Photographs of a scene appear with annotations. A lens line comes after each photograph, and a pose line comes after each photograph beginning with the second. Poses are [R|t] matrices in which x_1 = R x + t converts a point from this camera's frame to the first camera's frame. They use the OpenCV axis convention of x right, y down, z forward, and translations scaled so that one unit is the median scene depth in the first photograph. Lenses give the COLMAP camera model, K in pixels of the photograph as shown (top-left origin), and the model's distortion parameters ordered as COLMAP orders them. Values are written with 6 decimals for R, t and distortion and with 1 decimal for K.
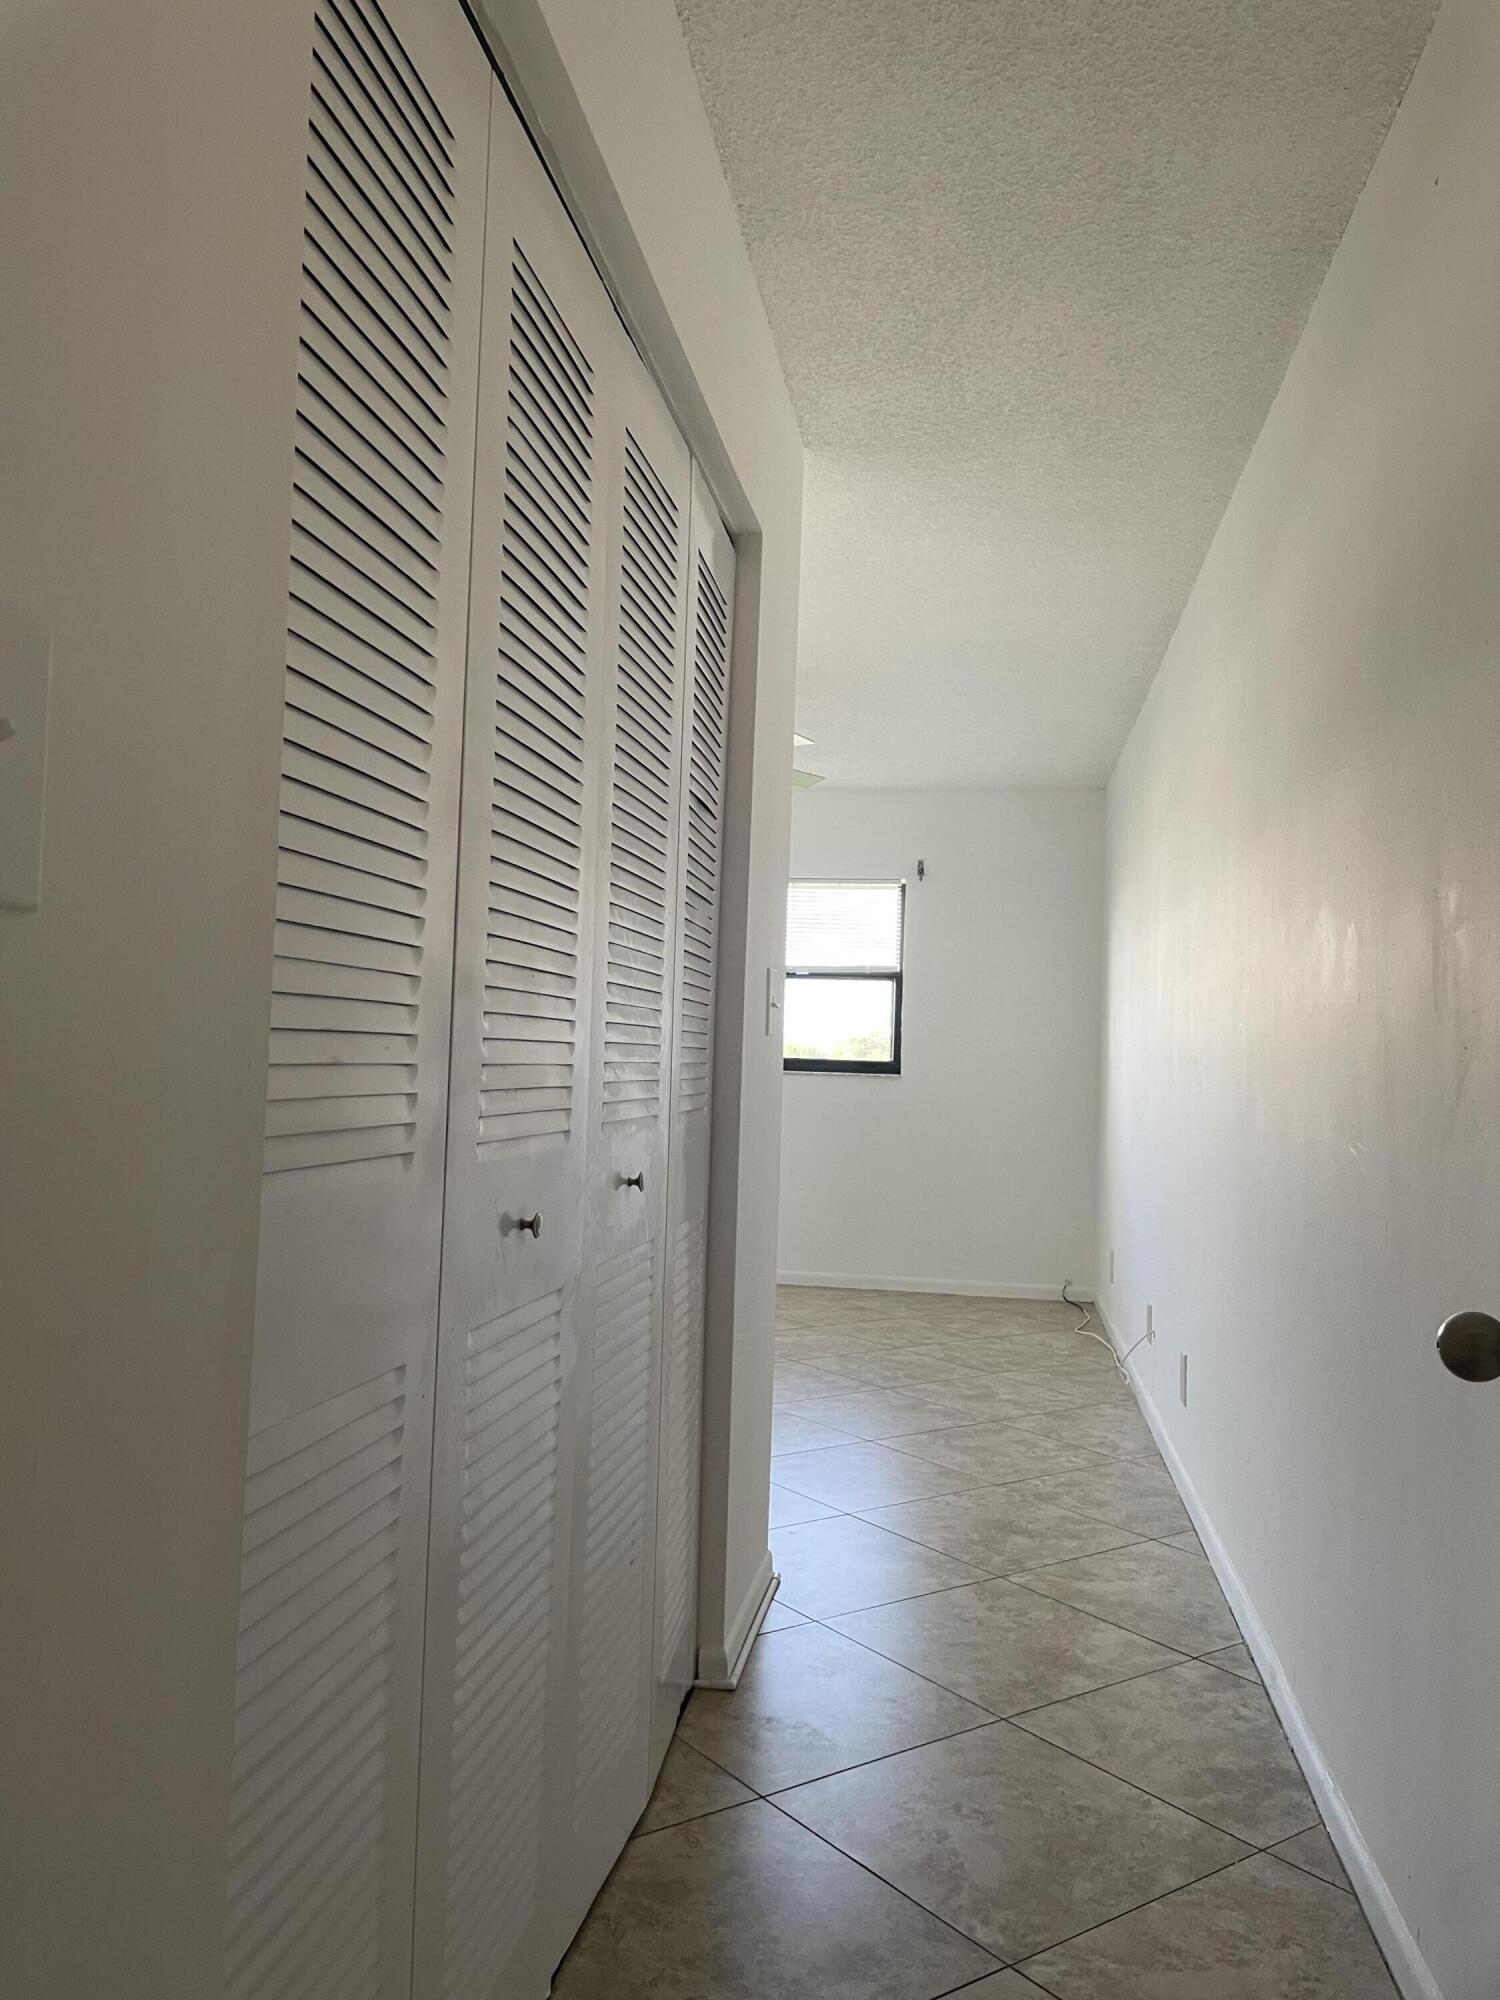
lens RADIAL K [[1533.6, 0, 751.8], [0, 1533.6, 996.6], [0, 0, 1]] dist [0.050957, -0.001954]
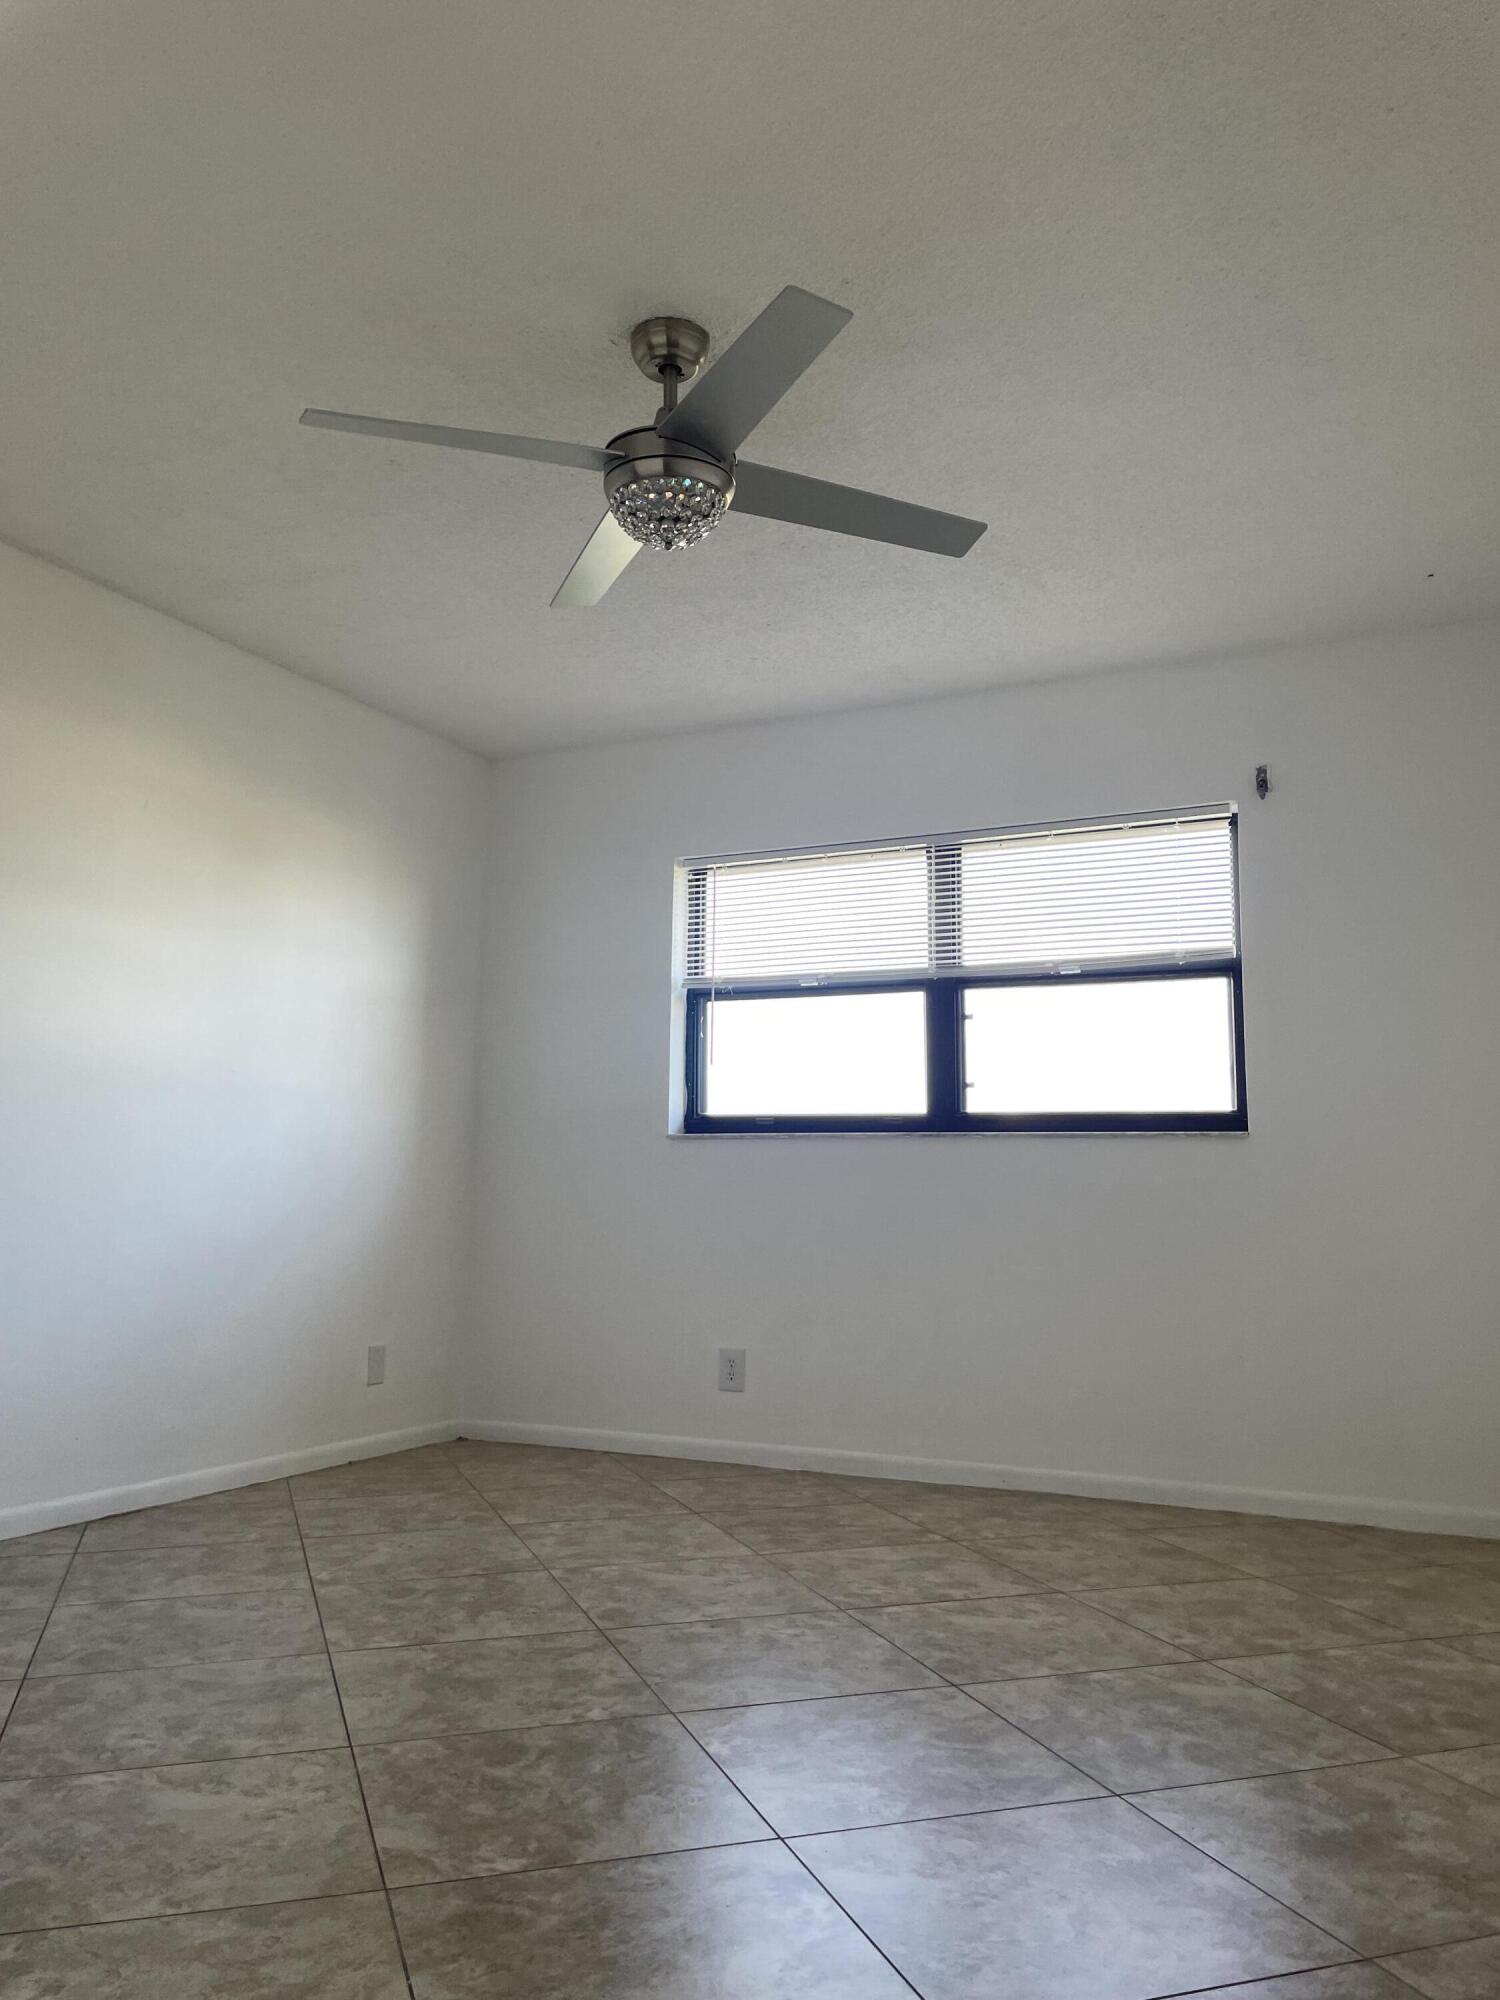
lens RADIAL K [[1533.6, 0, 751.7], [0, 1533.6, 1007.0], [0, 0, 1]] dist [0.050957, -0.001954]
pose [[0.952674, -0.059733, -0.298066, 0.095128], [0.033937, 0.995274, -0.090988, 0.050737], [0.302093, 0.076567, 0.950199, 0.383862]]
